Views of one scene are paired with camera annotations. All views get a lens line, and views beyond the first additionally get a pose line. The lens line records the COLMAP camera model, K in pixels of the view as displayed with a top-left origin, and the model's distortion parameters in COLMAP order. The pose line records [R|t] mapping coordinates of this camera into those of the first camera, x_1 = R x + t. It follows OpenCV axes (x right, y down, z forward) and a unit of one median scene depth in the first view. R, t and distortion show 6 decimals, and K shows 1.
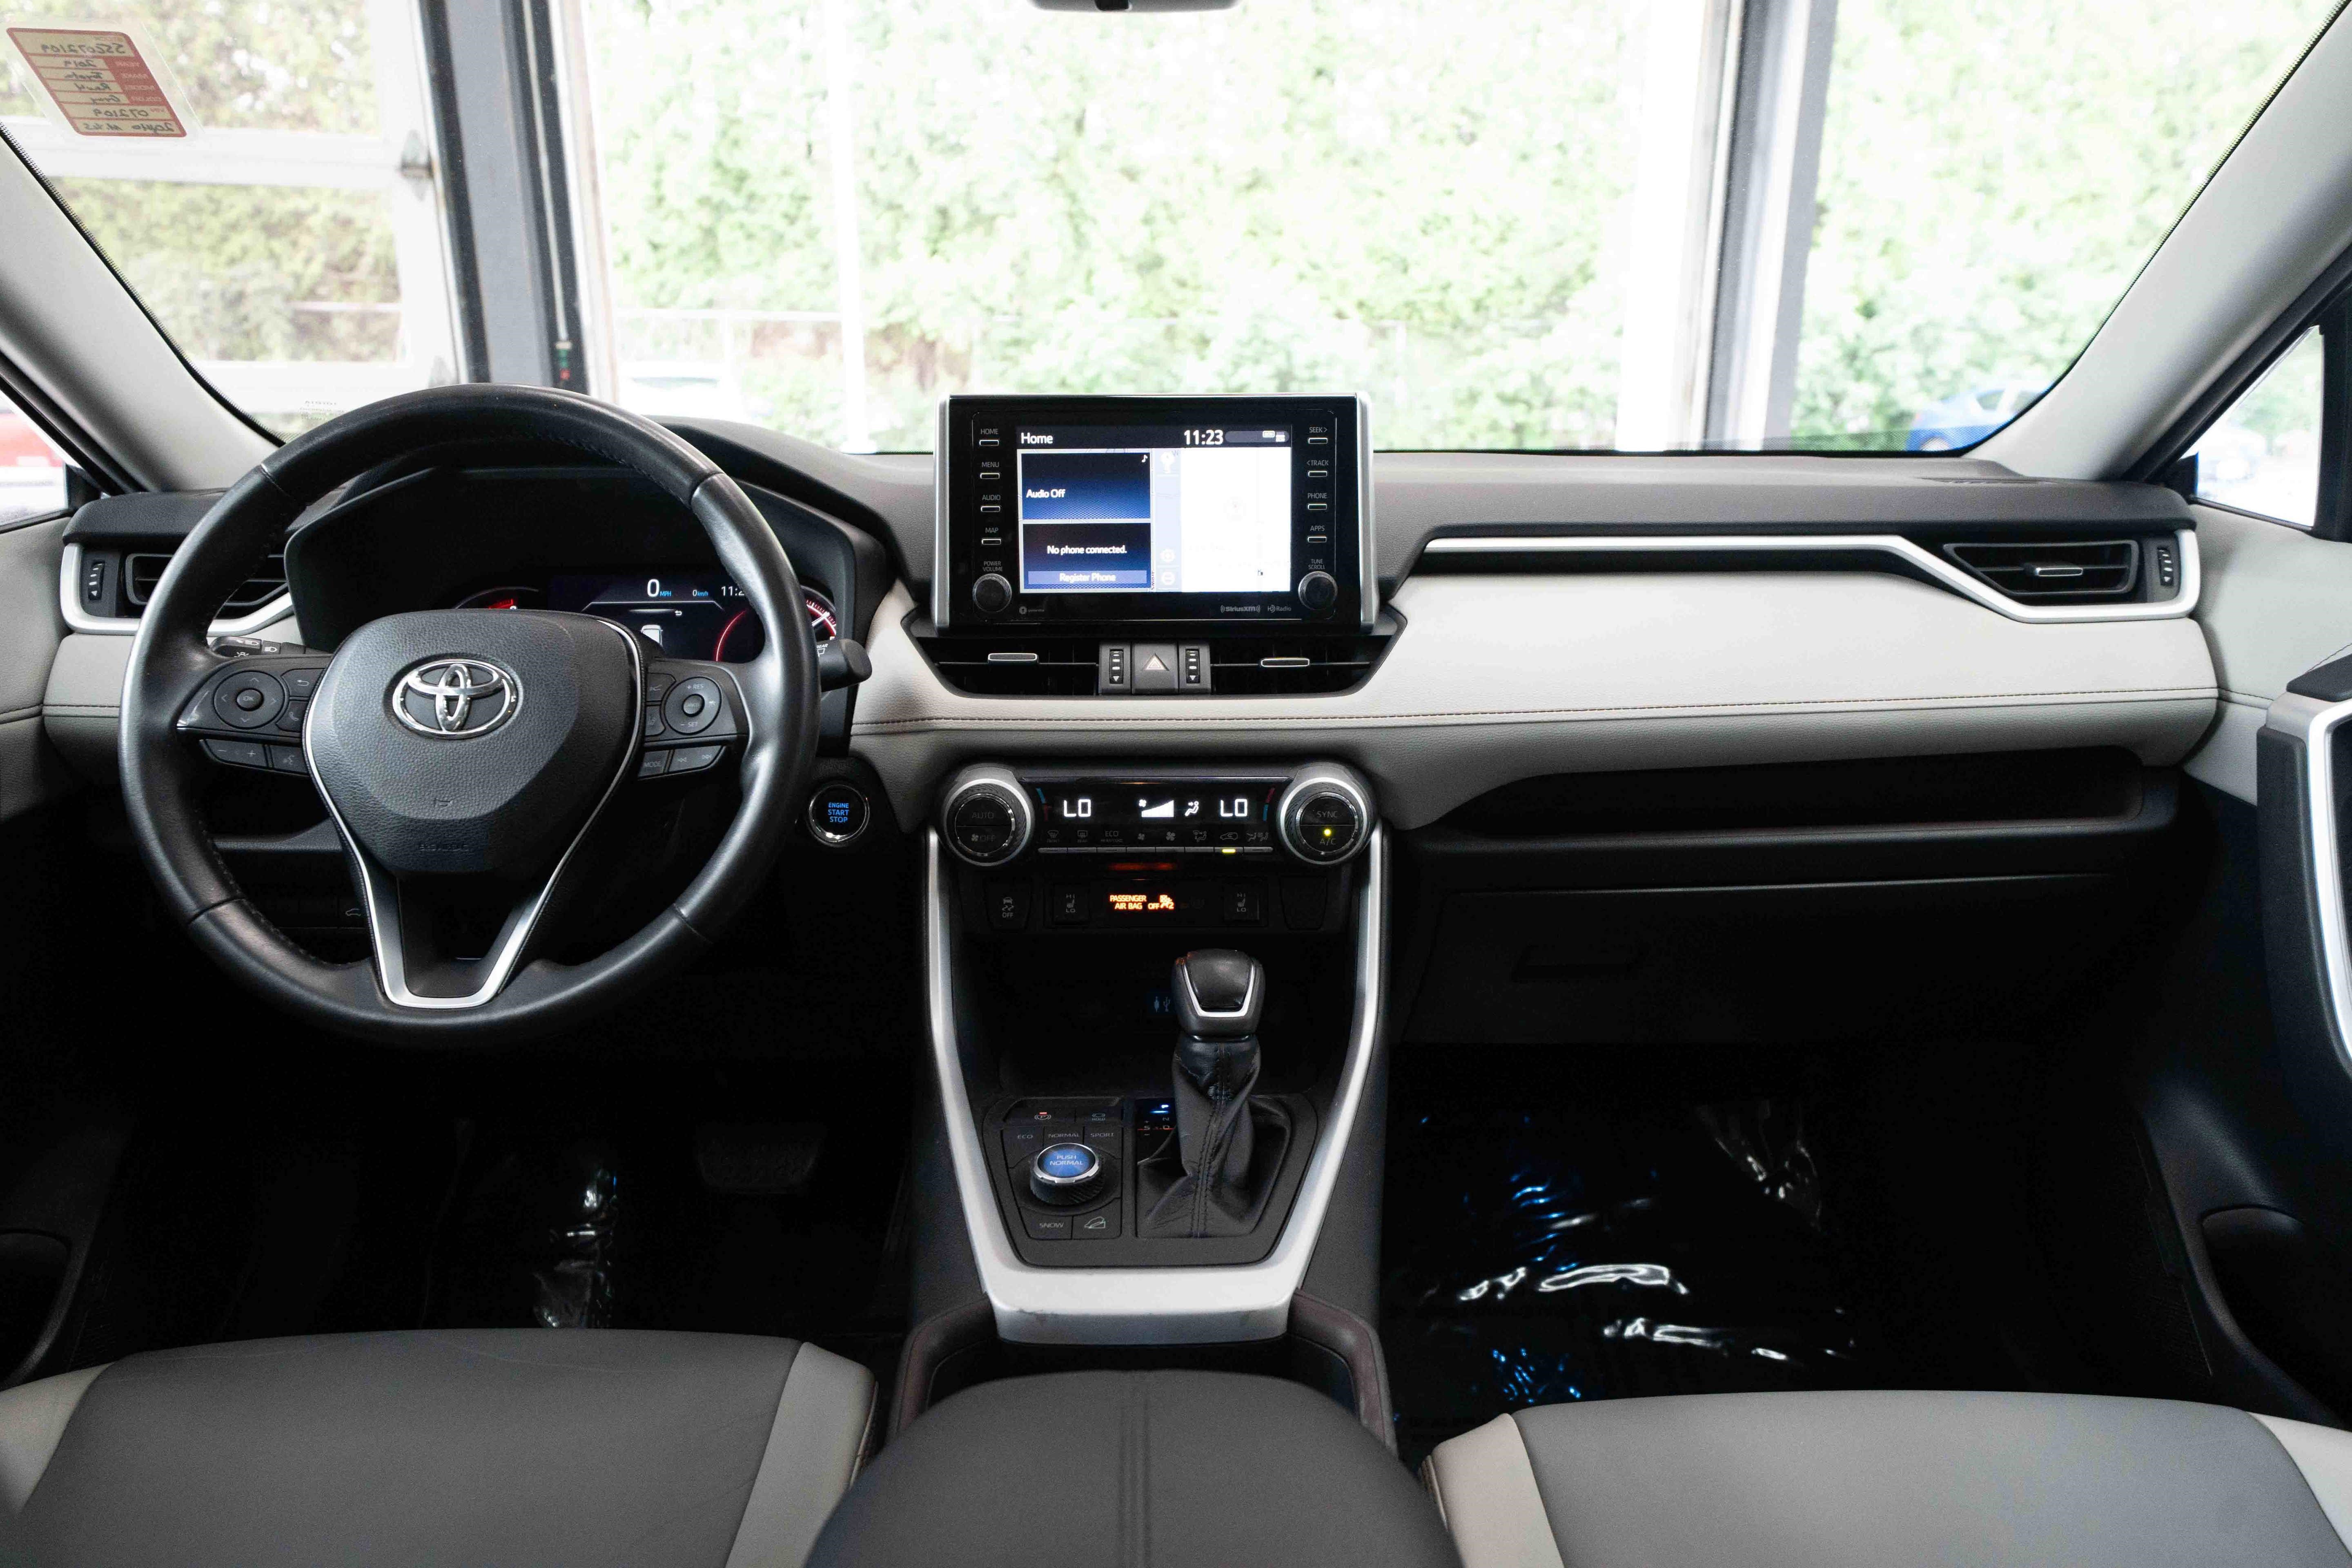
lens RADIAL K [[1548.8, 0, 1176.0], [0, 1548.8, 784.0], [0, 0, 1]] dist [0.052777, 0.001758]
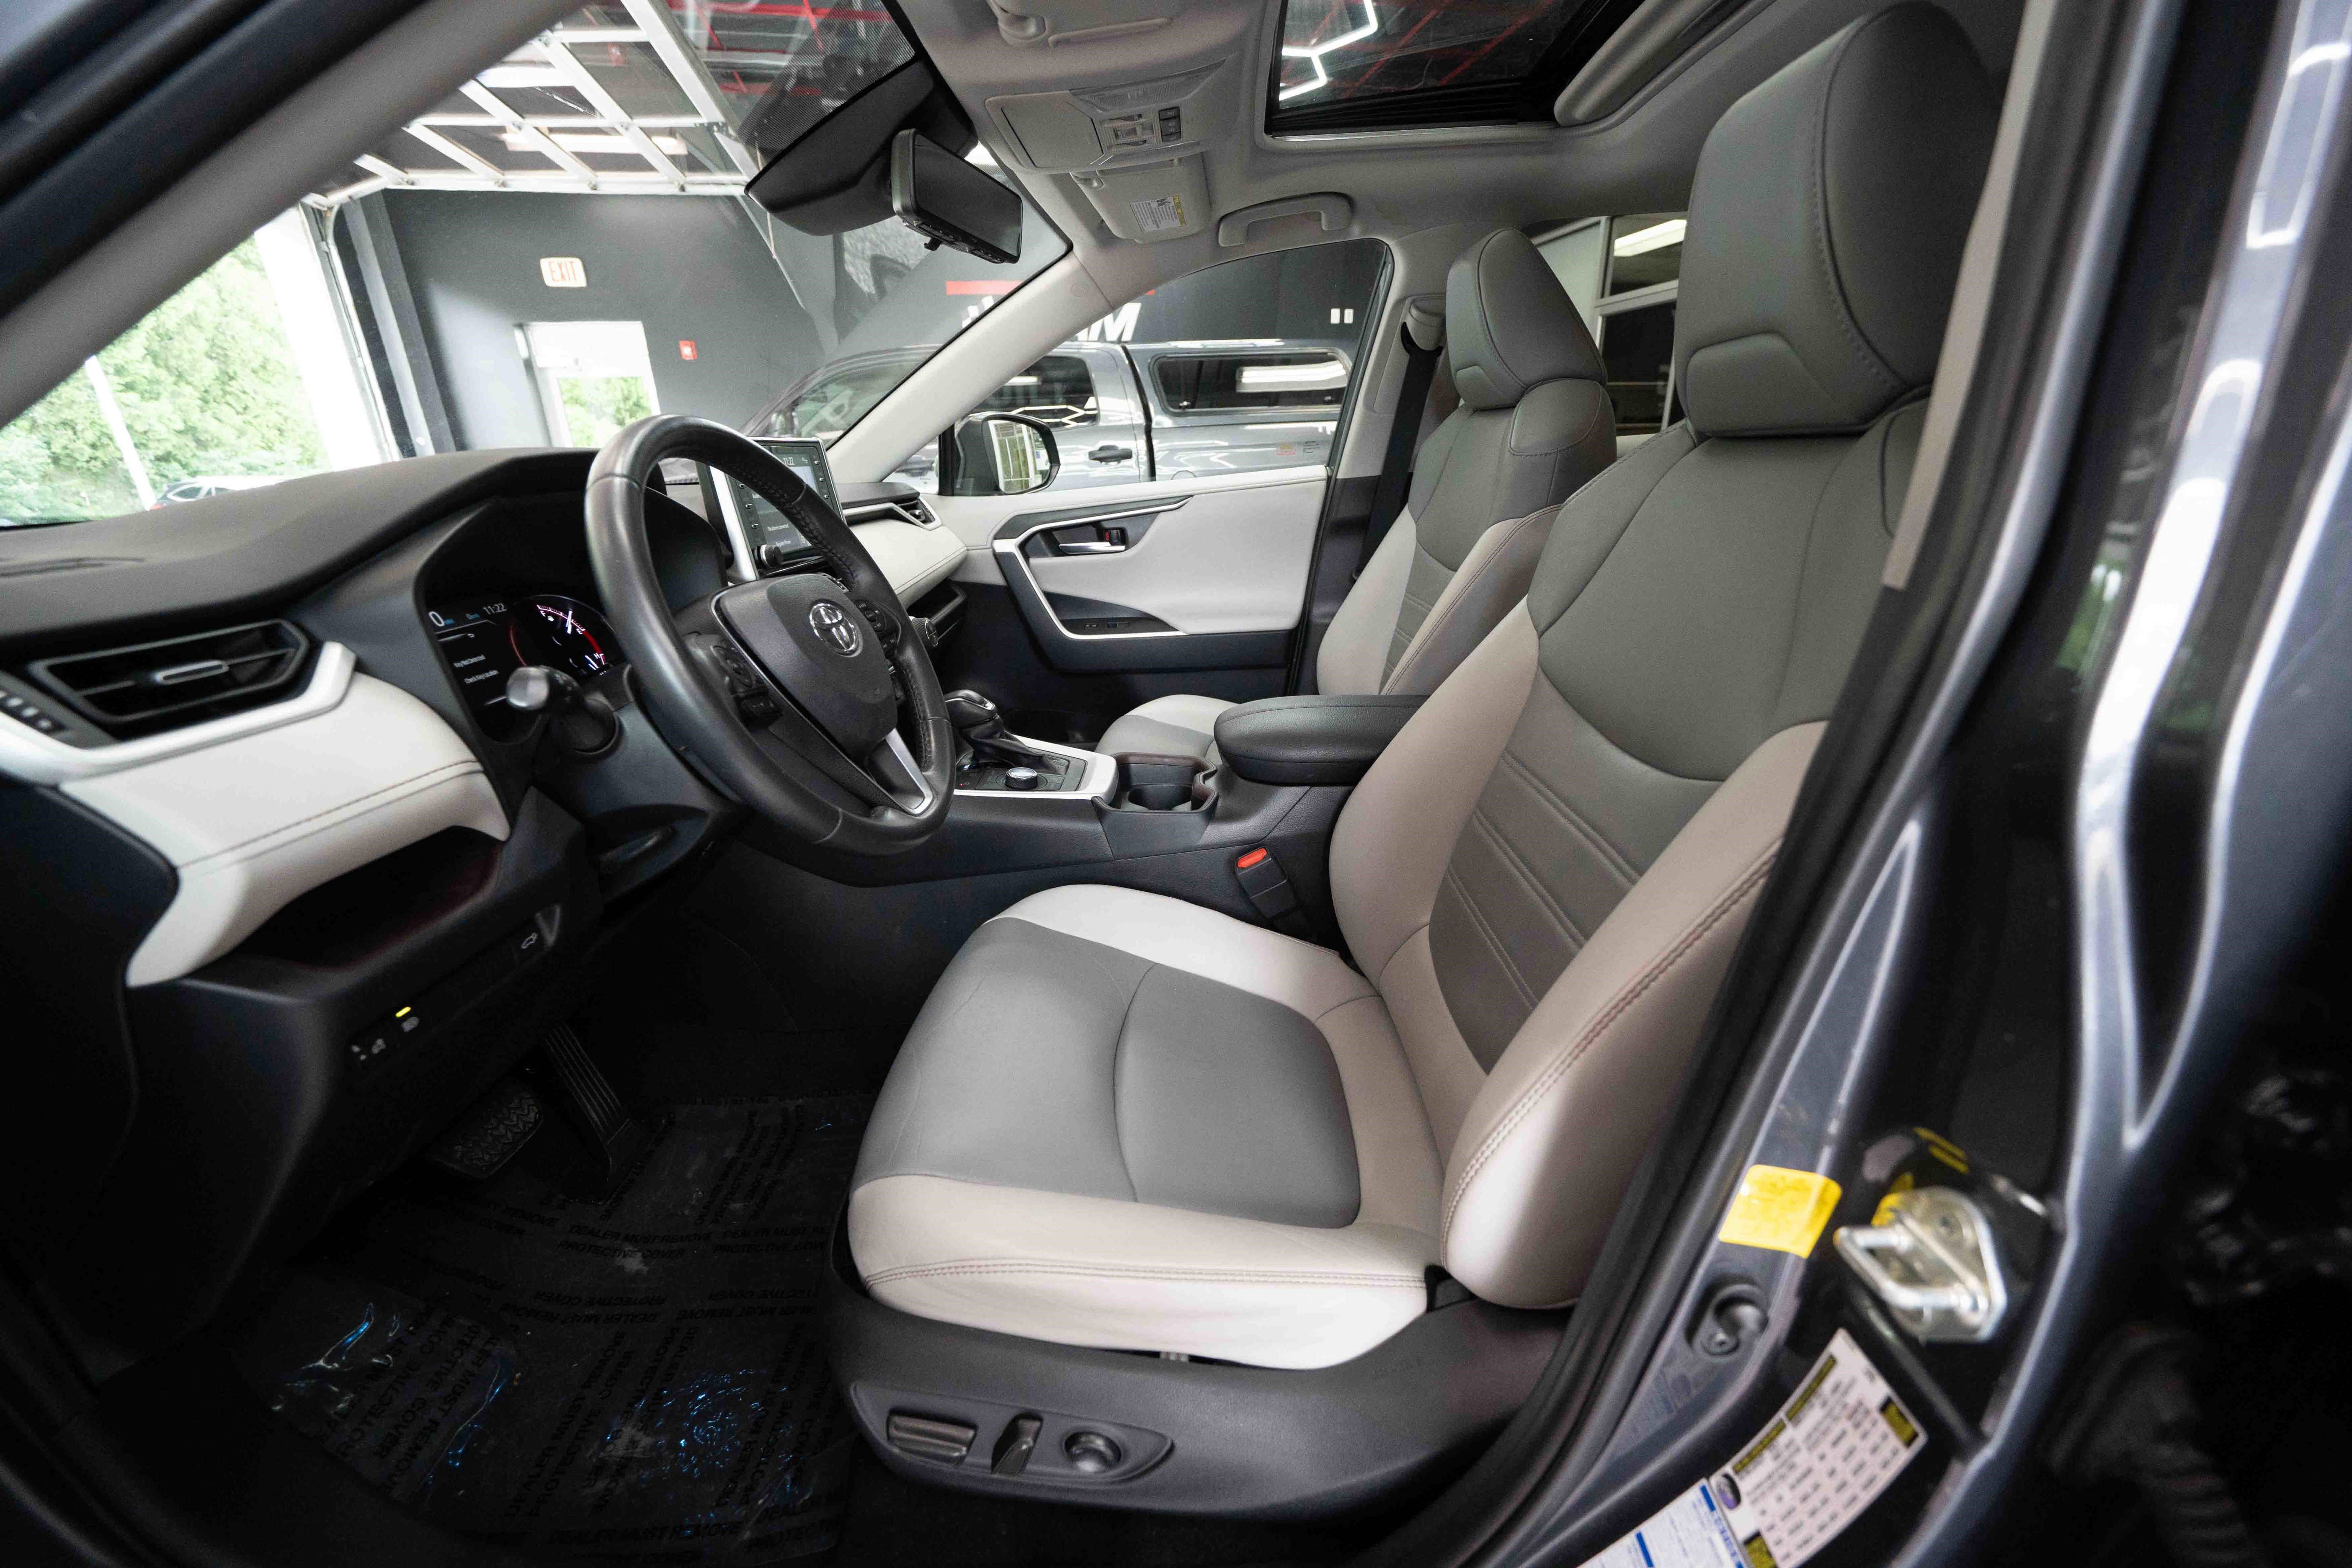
lens RADIAL K [[885.5, 0, 1176.0], [0, 885.5, 784.0], [0, 0, 1]] dist [-0.006660, 0.000352]
pose [[0.046364, -0.349472, 0.935799, -1.071698], [0.280163, 0.903756, 0.323625, -0.085606], [-0.958832, 0.247171, 0.139810, 0.499661]]
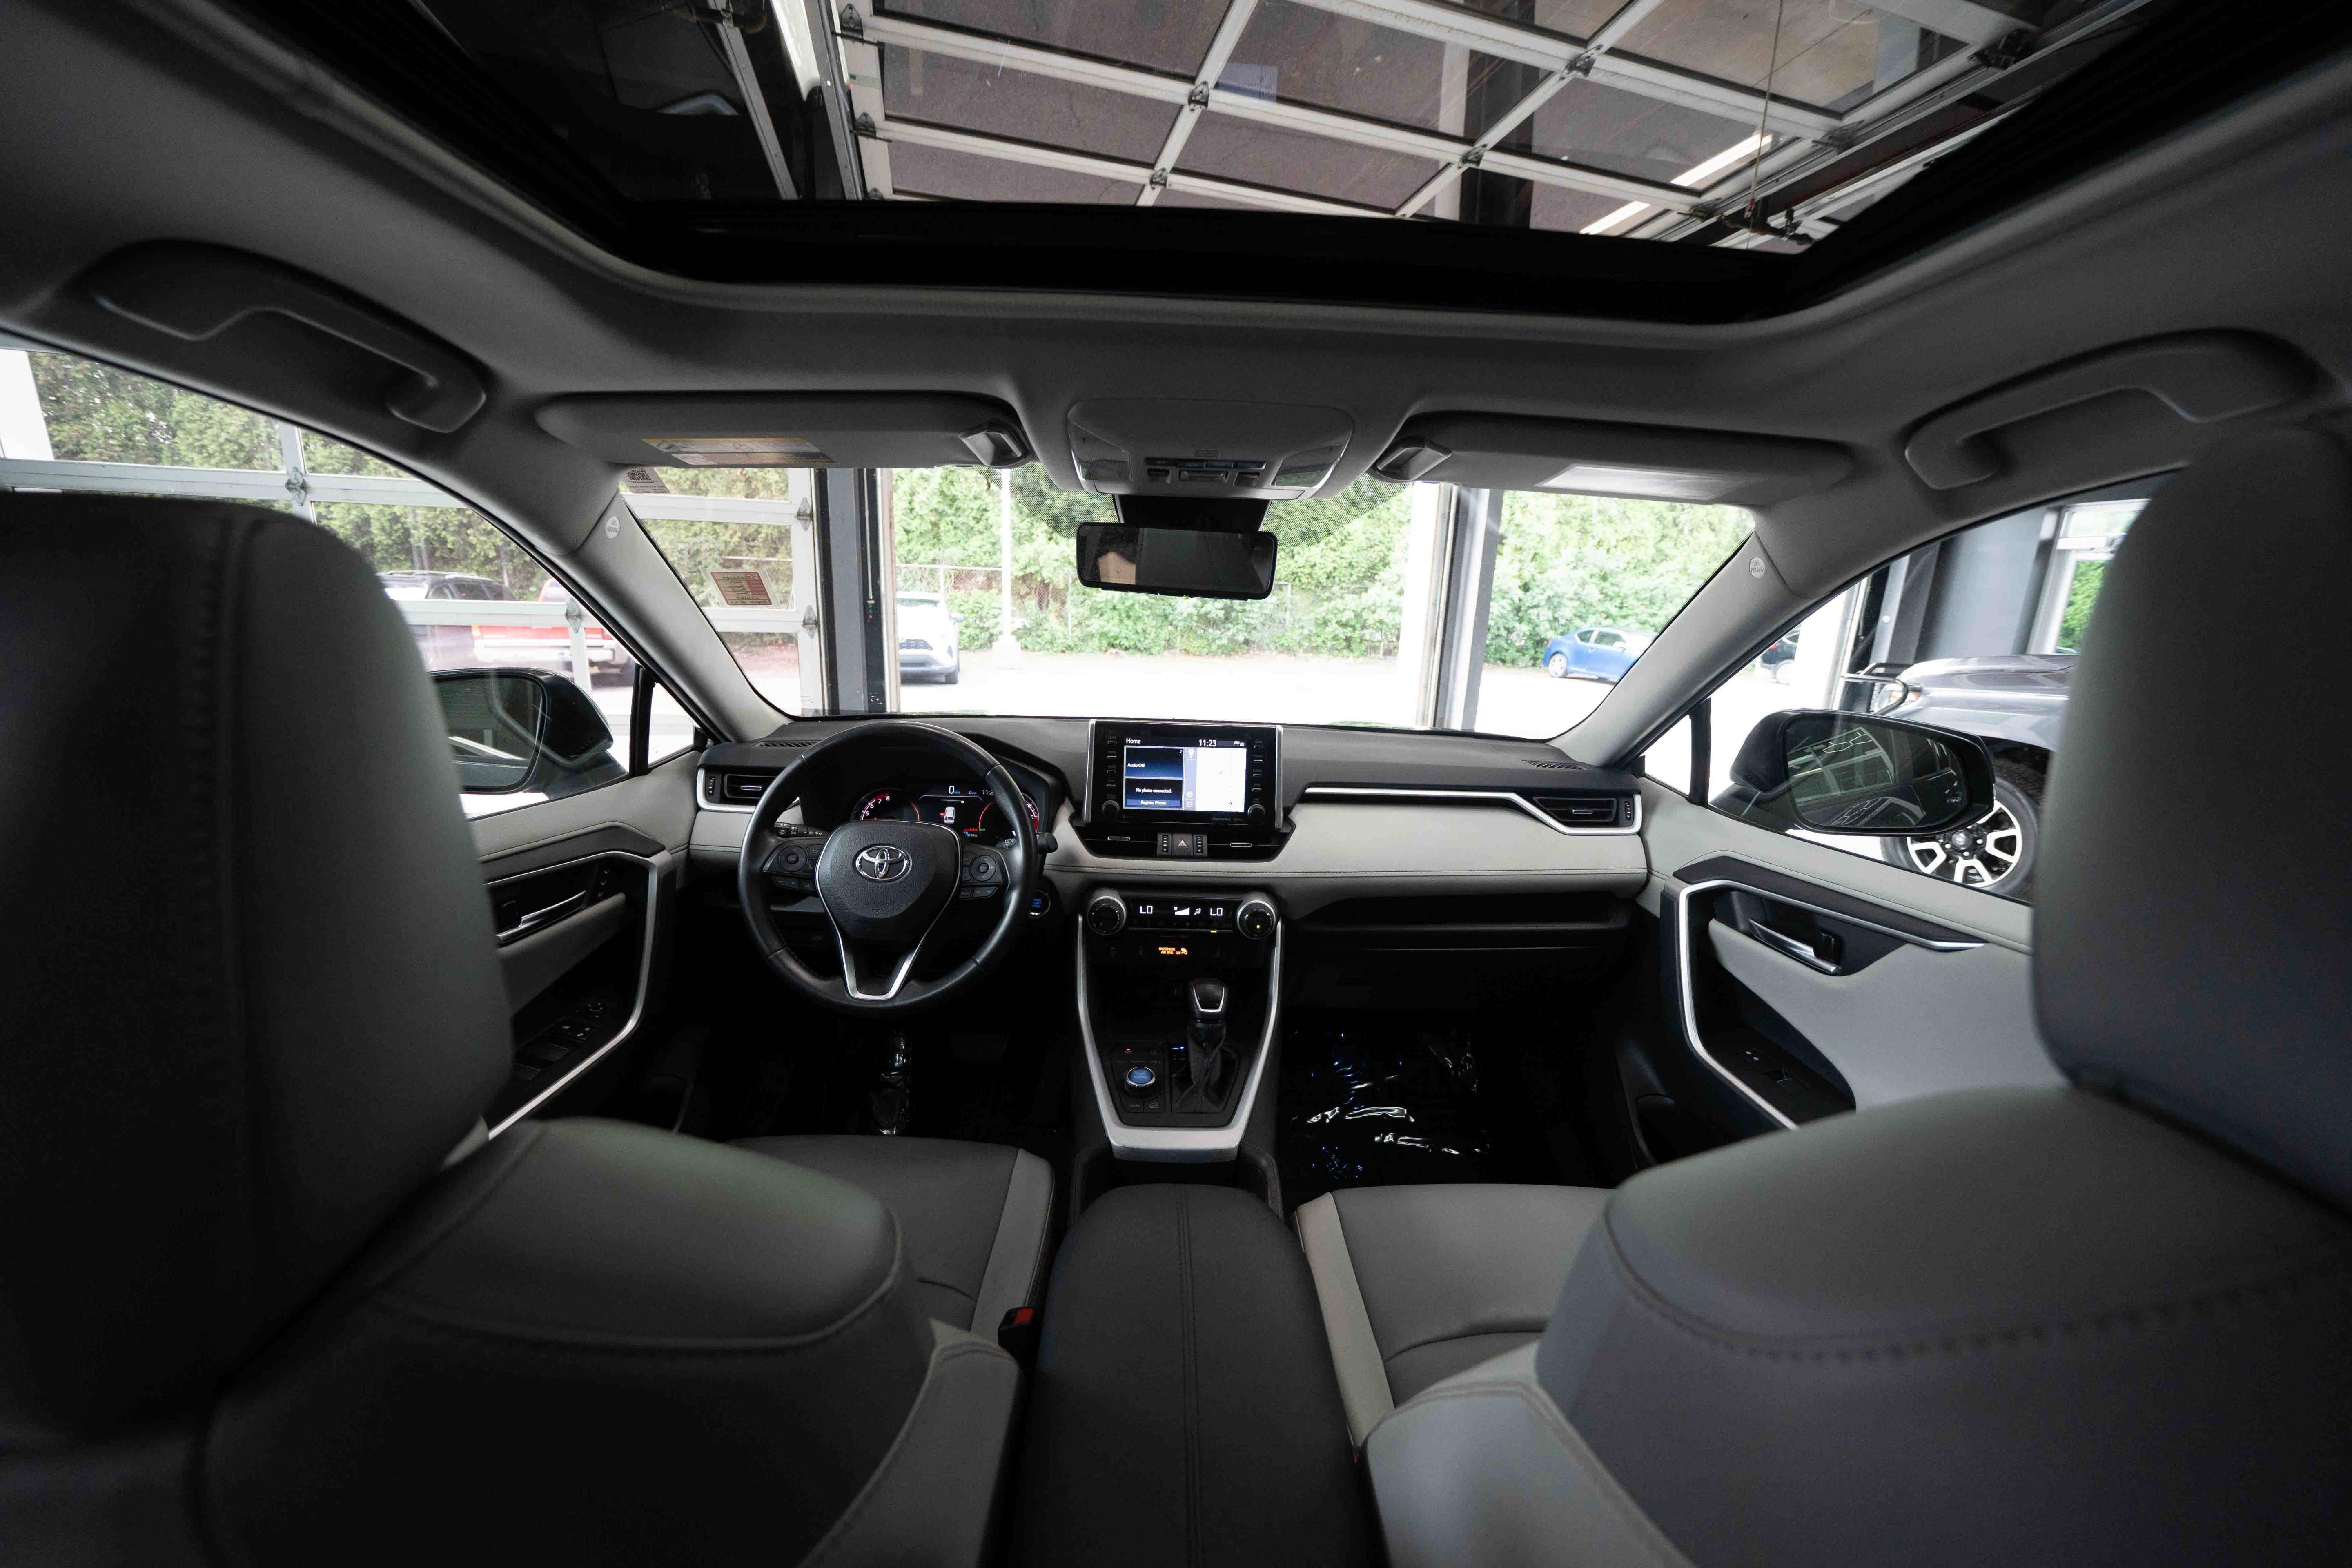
lens RADIAL K [[817.3, 0, 1173.2], [0, 817.3, 791.6], [0, 0, 1]] dist [-0.001488, -0.000059]
pose [[0.999339, 0.034616, 0.011110, -0.041965], [-0.034339, 0.999117, -0.024213, -0.121235], [-0.011938, 0.023816, 0.999645, -0.172182]]
